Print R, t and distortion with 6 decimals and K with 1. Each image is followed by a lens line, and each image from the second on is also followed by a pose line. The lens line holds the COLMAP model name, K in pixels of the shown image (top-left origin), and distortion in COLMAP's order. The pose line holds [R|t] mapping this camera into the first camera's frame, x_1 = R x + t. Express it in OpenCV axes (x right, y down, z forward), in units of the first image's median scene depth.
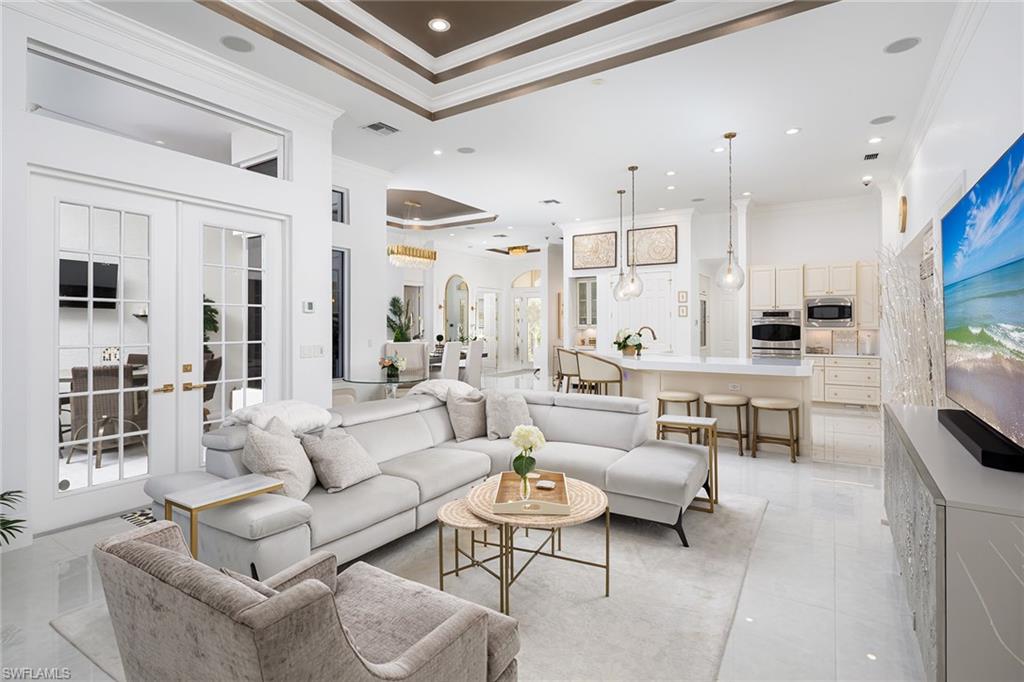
lens RADIAL K [[497.8, 0, 507.1], [0, 497.8, 324.0], [0, 0, 1]] dist [-0.000375, -0.000141]
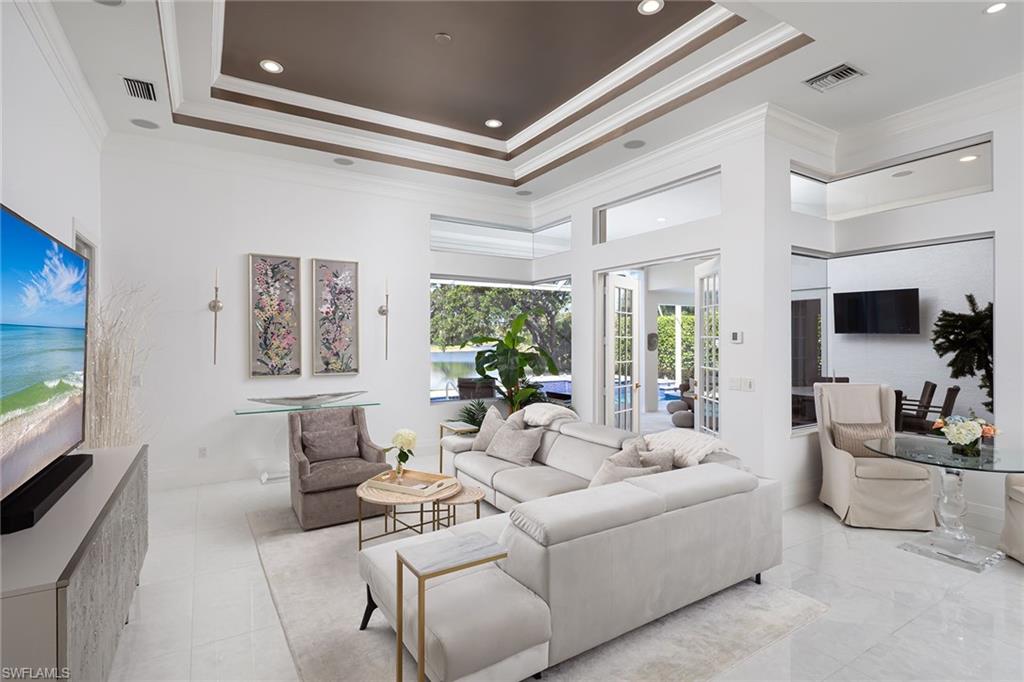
lens RADIAL K [[497.8, 0, 507.1], [0, 497.8, 324.0], [0, 0, 1]] dist [-0.000375, -0.000141]
pose [[-0.435216, -0.023129, -0.900029, 0.370222], [0.003357, 0.999621, -0.027312, -0.019027], [0.900320, -0.014908, -0.434974, 0.574012]]
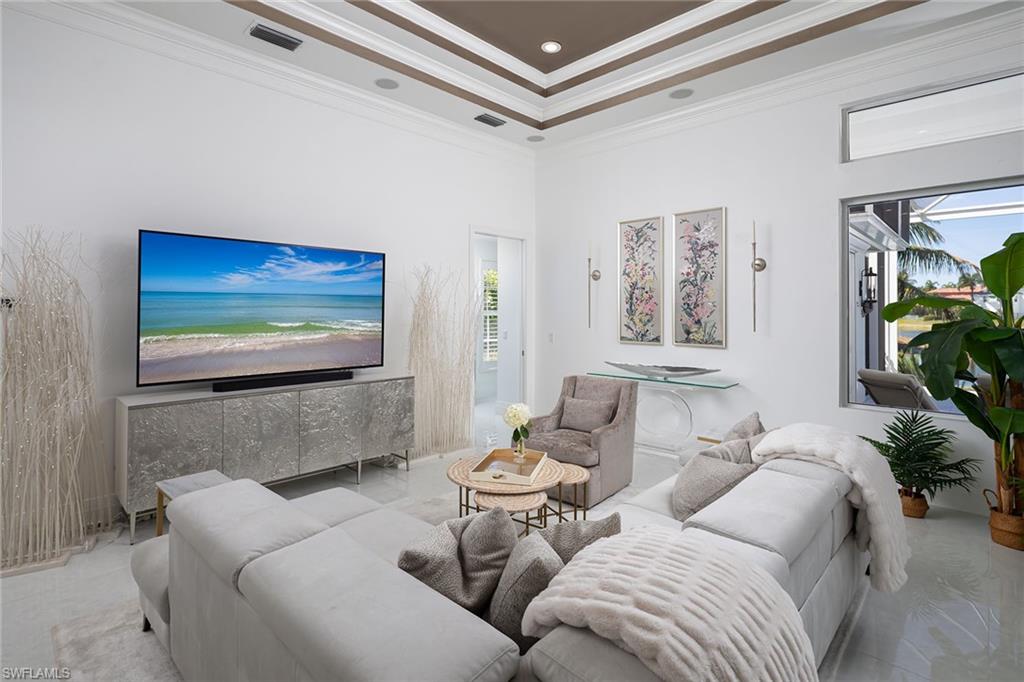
lens RADIAL K [[496.7, 0, 510.9], [0, 496.7, 308.8], [0, 0, 1]] dist [0.000995, 0.000462]
pose [[-0.980769, 0.002103, 0.195159, -0.056662], [0.000794, 0.999977, -0.006785, -0.008215], [-0.195169, -0.006499, -0.980748, 0.675727]]
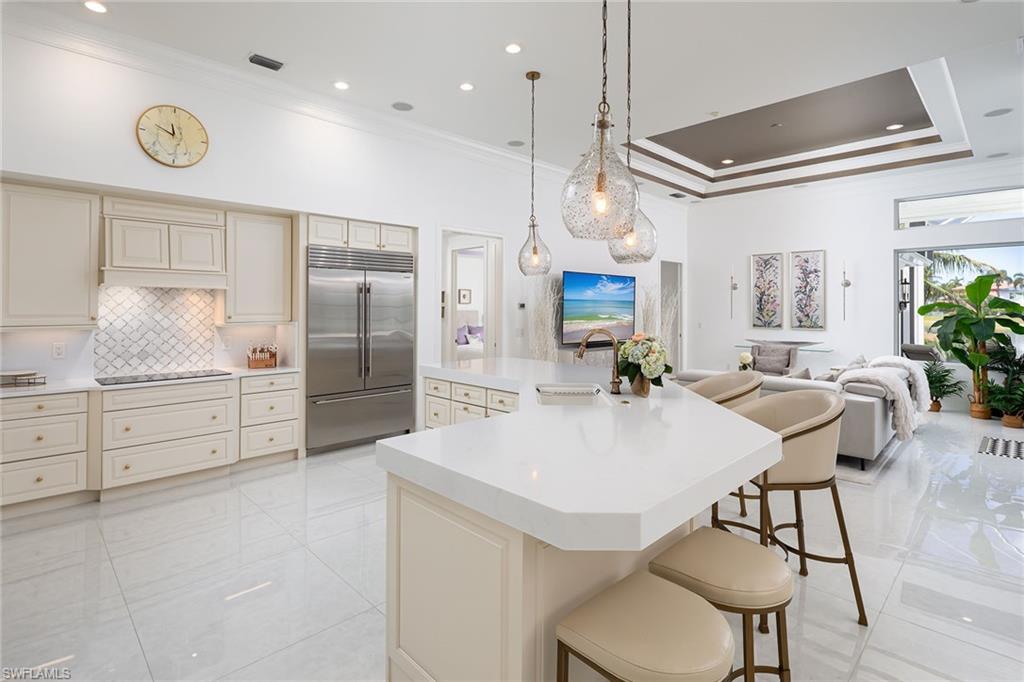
lens RADIAL K [[500.0, 0, 513.4], [0, 500.0, 303.1], [0, 0, 1]] dist [-0.000692, -0.000282]
pose [[-0.975772, 0.002064, 0.218778, 0.204604], [-0.000307, 0.999942, -0.010800, -0.010481], [-0.218788, -0.010605, -0.975715, 1.185299]]
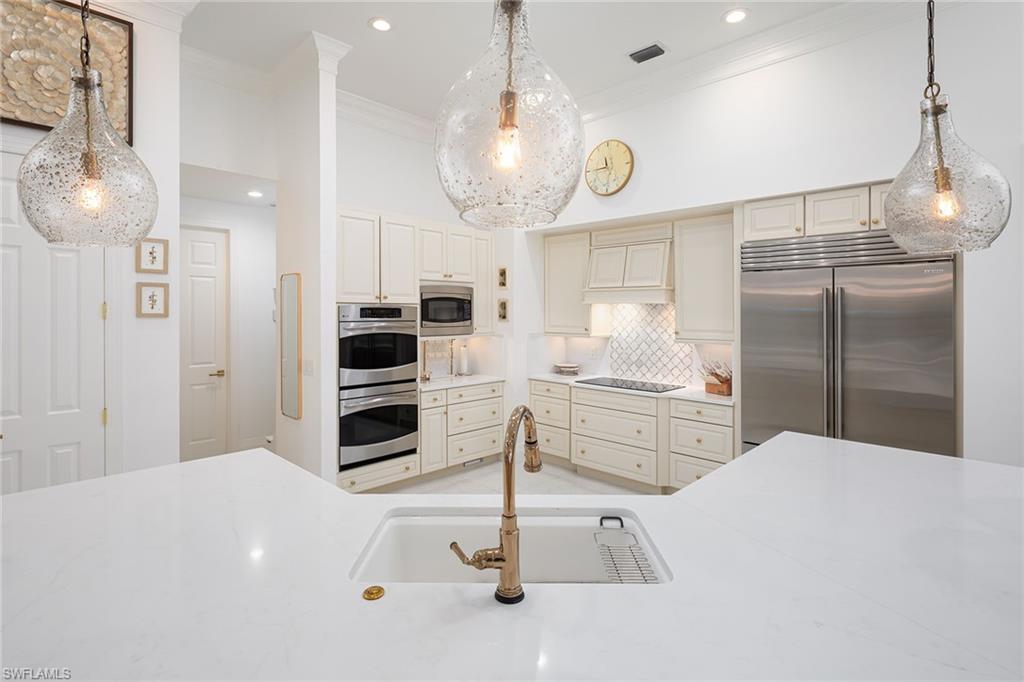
lens RADIAL K [[500.4, 0, 513.2], [0, 500.4, 310.3], [0, 0, 1]] dist [0.003181, 0.000334]
pose [[0.201286, 0.002162, 0.979530, 0.090160], [-0.005496, 0.999984, -0.001078, -0.022504], [-0.979517, -0.005167, 0.201295, 0.793626]]
